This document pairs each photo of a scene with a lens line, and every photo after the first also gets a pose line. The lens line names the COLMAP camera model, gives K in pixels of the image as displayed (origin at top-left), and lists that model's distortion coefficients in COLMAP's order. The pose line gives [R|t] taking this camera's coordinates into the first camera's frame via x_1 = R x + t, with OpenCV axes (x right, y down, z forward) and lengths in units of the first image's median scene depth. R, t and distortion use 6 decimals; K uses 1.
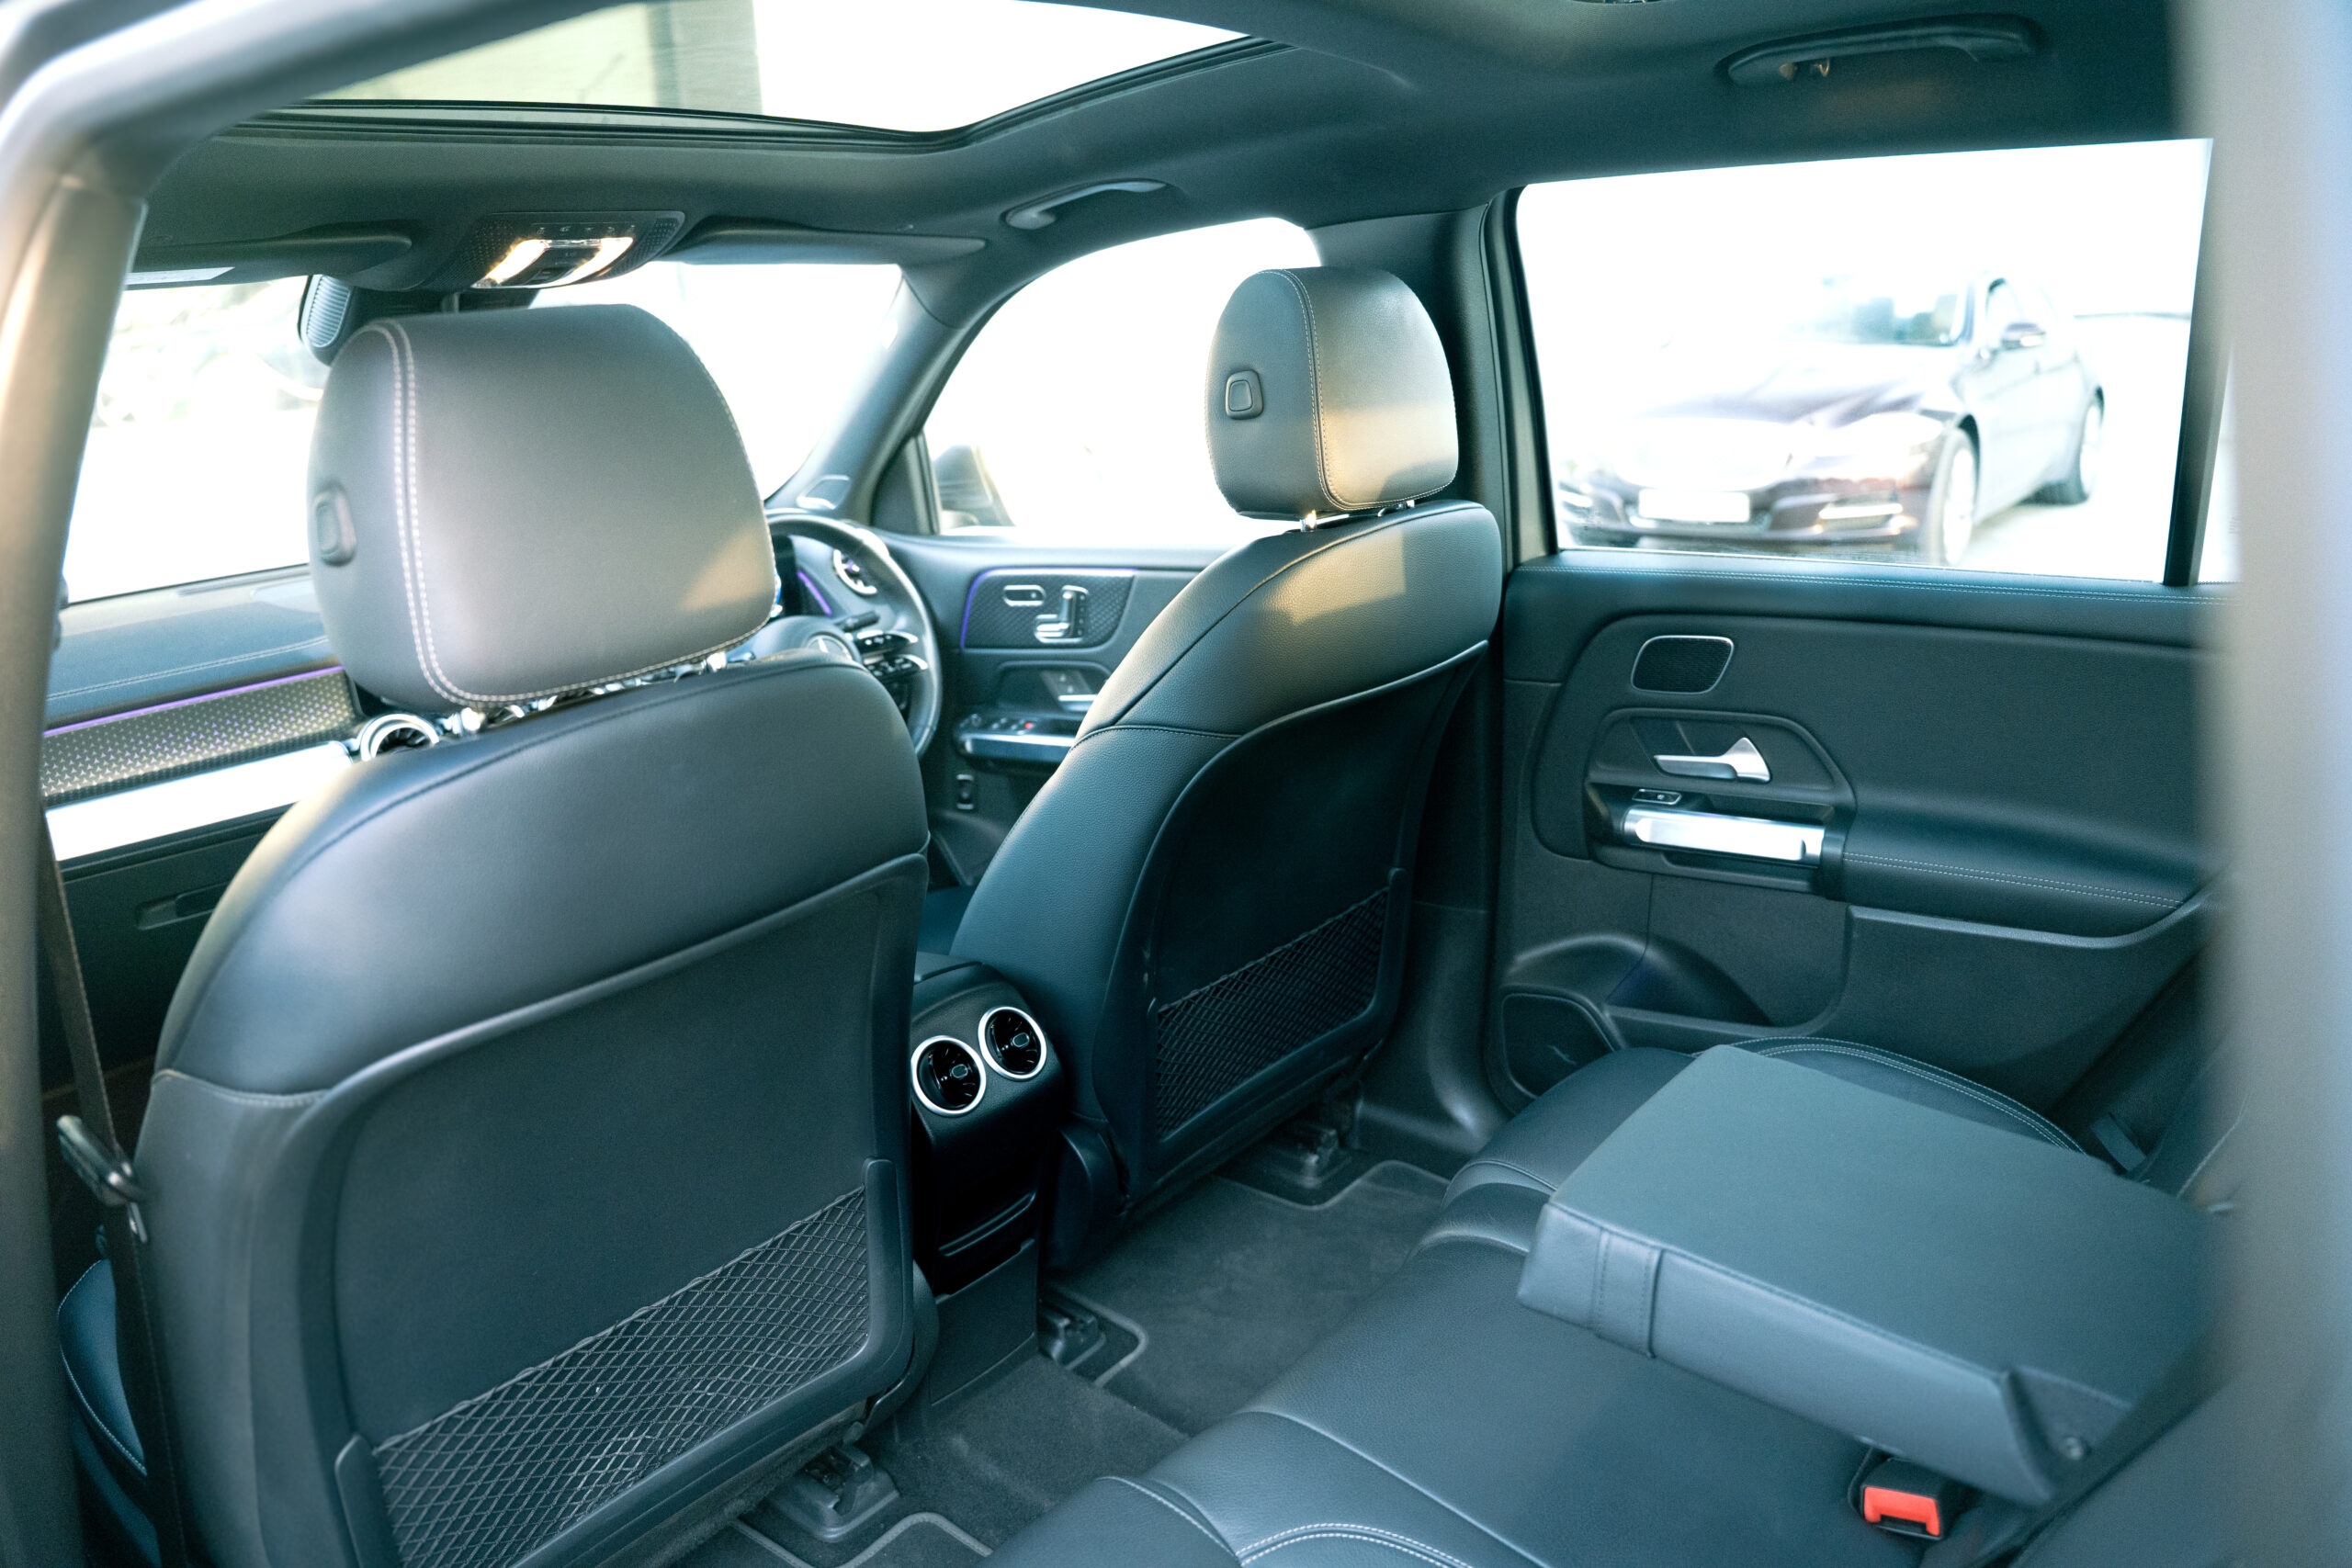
lens RADIAL K [[1612.2, 0, 1176.0], [0, 1612.2, 784.0], [0, 0, 1]] dist [-0.148160, 0.115120]
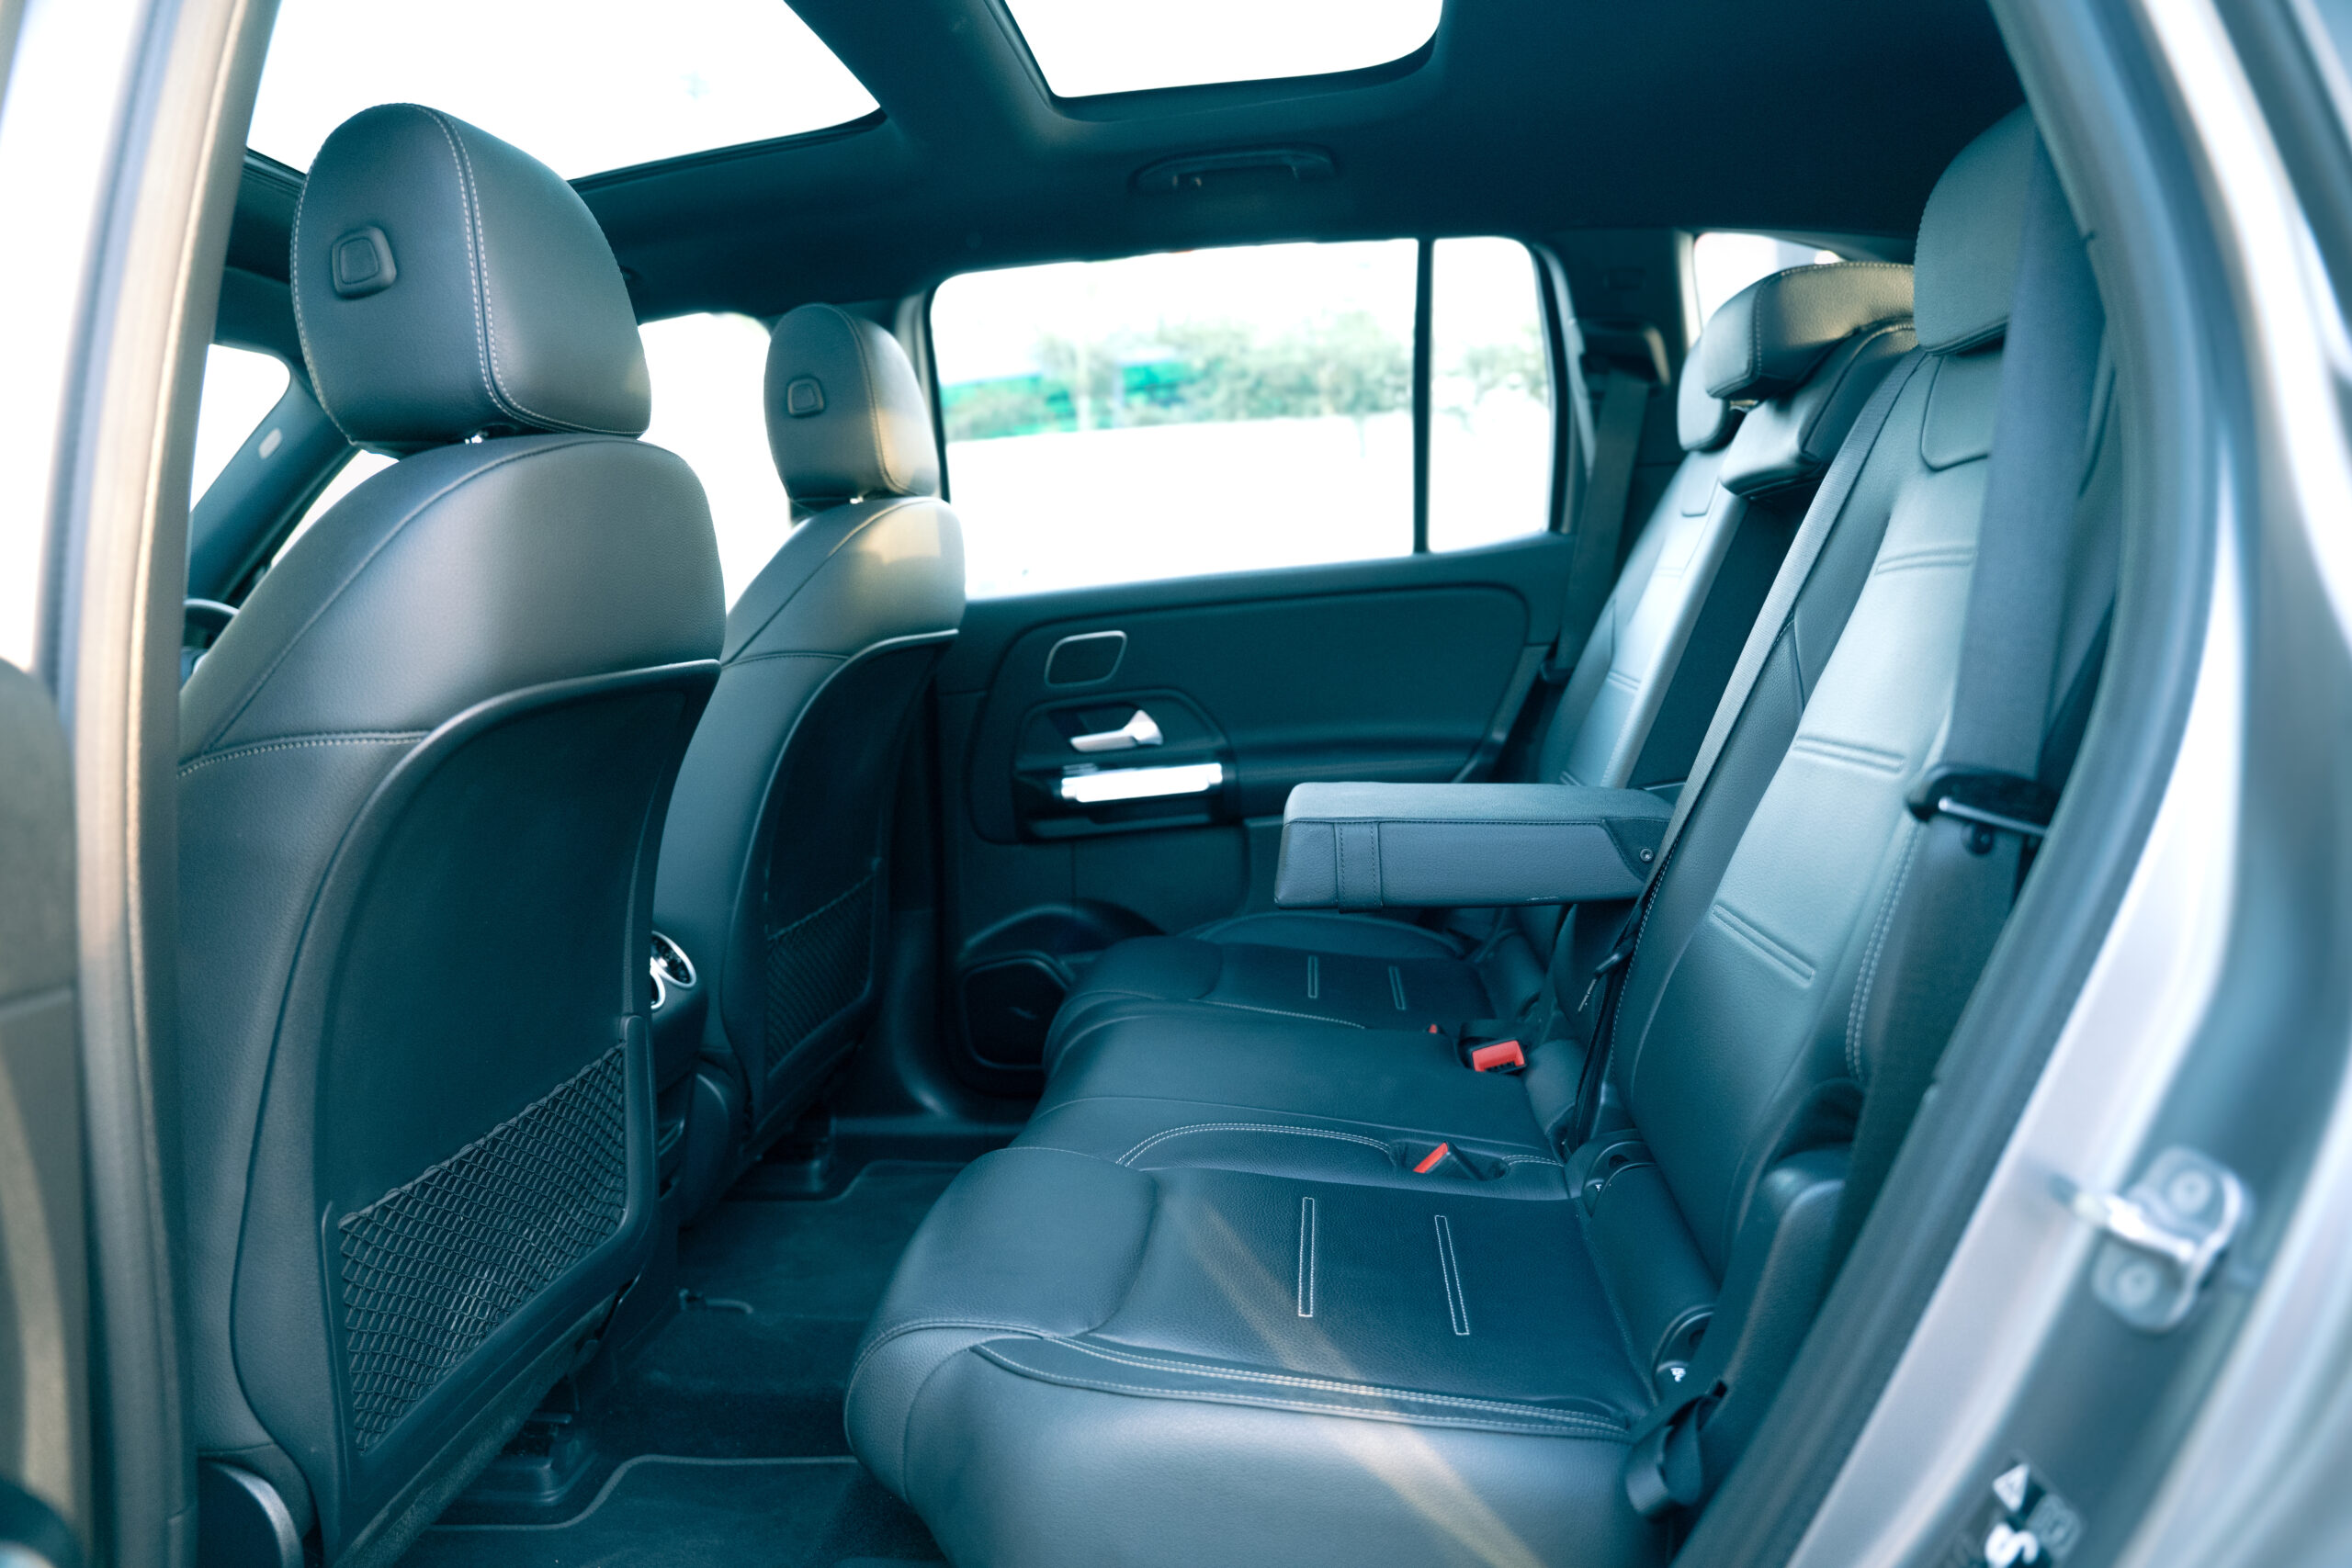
lens RADIAL K [[1612.2, 0, 1176.0], [0, 1612.2, 784.0], [0, 0, 1]] dist [-0.148160, 0.115120]
pose [[0.831114, -0.071855, 0.551440, -0.353726], [0.184156, 0.971229, -0.151000, 0.241043], [-0.524724, 0.227049, 0.820435, -0.071831]]
